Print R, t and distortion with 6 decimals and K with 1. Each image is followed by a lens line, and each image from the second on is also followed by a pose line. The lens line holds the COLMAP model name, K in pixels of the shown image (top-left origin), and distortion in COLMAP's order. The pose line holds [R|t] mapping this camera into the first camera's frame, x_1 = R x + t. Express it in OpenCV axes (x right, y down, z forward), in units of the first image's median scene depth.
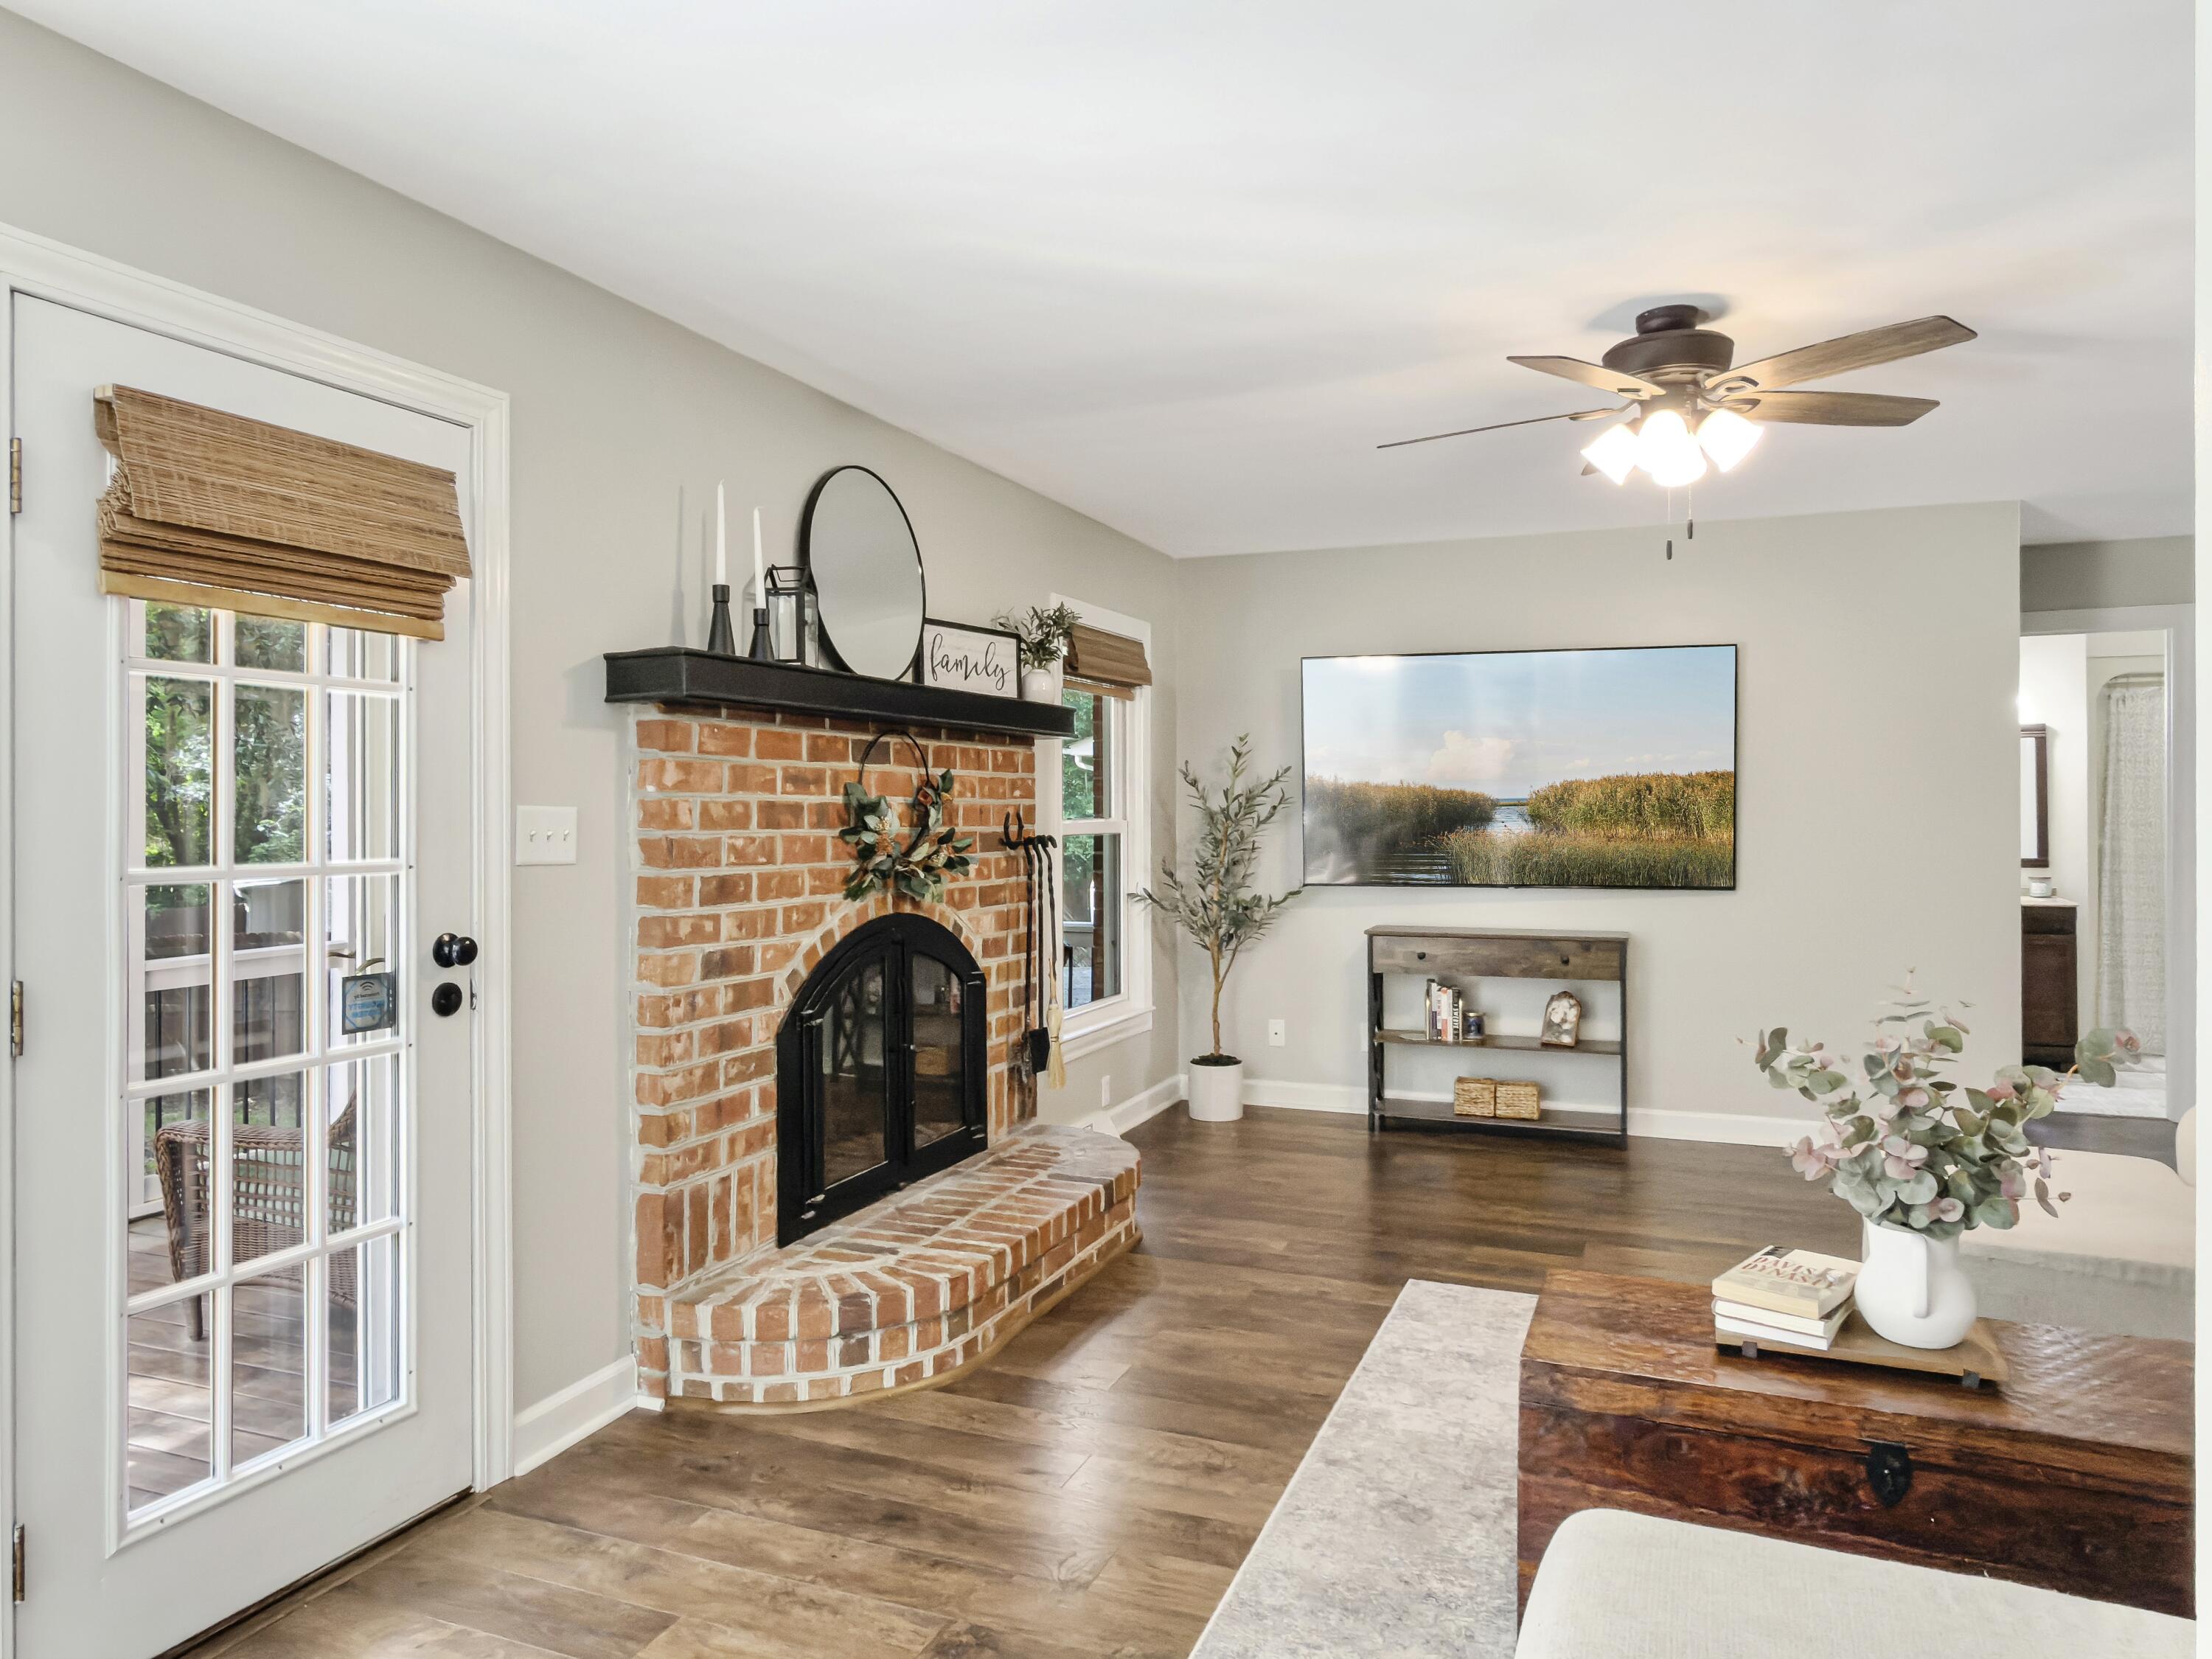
lens RADIAL K [[1447.0, 0, 1095.9], [0, 1447.0, 810.8], [0, 0, 1]] dist [-0.001043, -0.002358]
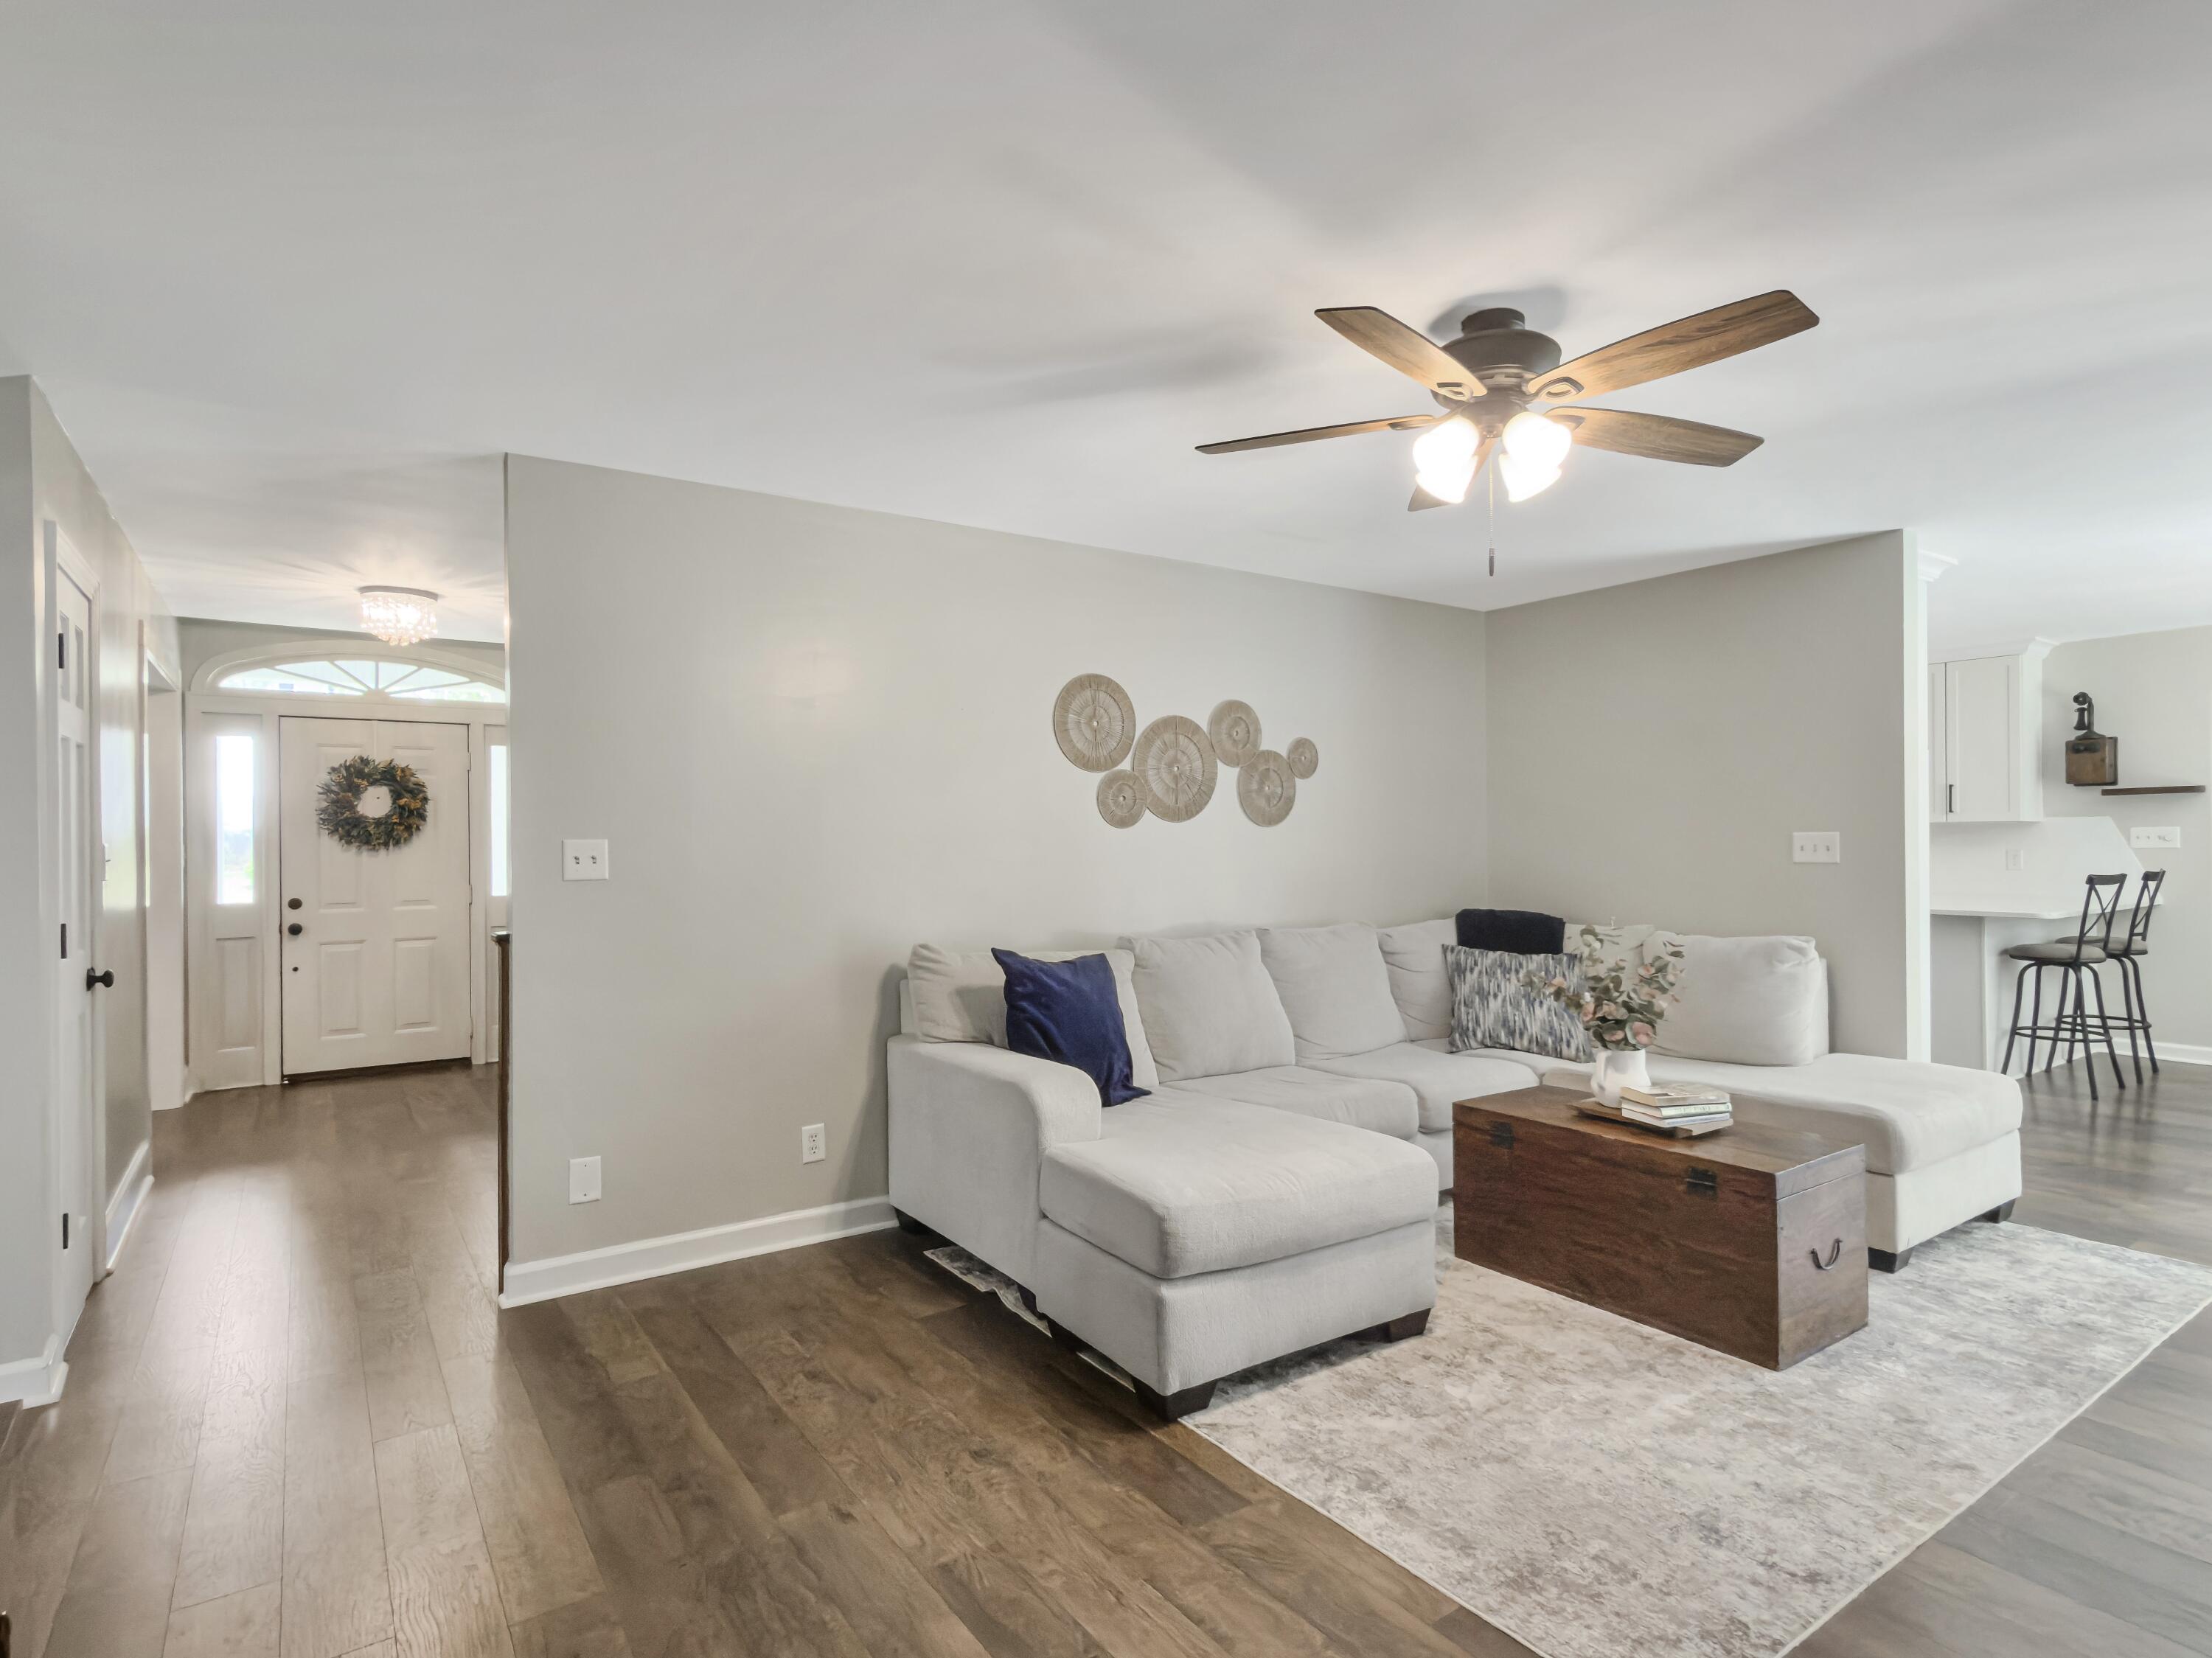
lens RADIAL K [[1163.4, 0, 1109.1], [0, 1163.4, 846.1], [0, 0, 1]] dist [0.001253, 0.000211]
pose [[-0.841468, 0.010580, 0.540203, 0.173125], [0.014639, 0.999888, 0.003220, 0.001395], [-0.540109, 0.010618, -0.841528, 1.564684]]
